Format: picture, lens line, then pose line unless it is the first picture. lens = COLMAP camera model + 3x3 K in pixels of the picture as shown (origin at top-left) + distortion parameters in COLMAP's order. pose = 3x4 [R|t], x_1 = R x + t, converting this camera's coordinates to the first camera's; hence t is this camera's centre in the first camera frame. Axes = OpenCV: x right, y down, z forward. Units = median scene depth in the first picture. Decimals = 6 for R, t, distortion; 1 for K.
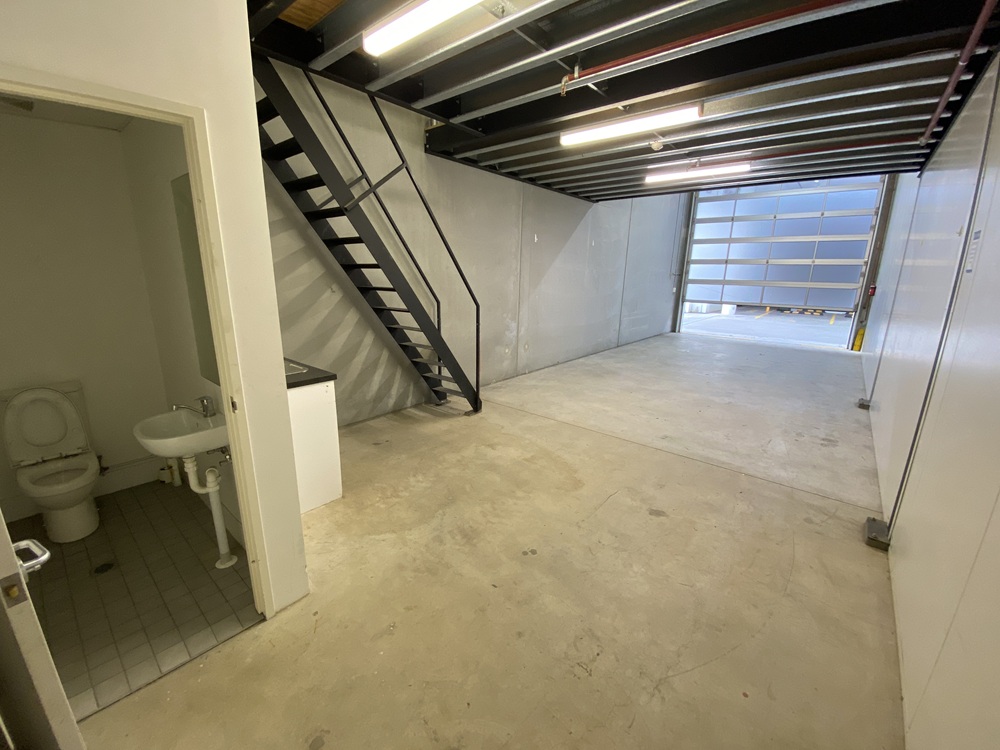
lens RADIAL K [[409.5, 0, 496.9], [0, 409.5, 371.7], [0, 0, 1]] dist [-0.000986, -0.000116]
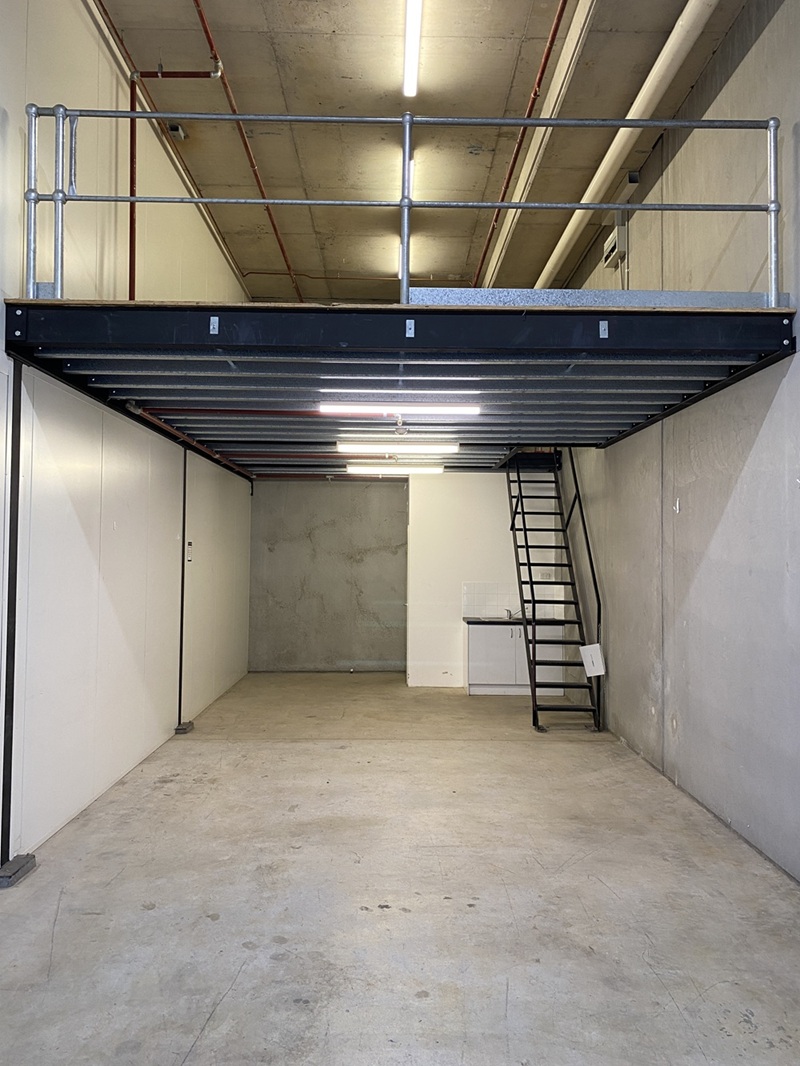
lens RADIAL K [[822.6, 0, 400.5], [0, 822.6, 533.4], [0, 0, 1]] dist [-0.006311, -0.001749]
pose [[-0.765519, -0.036082, -0.642401, 1.302296], [-0.172778, 0.973282, 0.151226, -0.507809], [0.619781, 0.226759, -0.751300, 2.038313]]
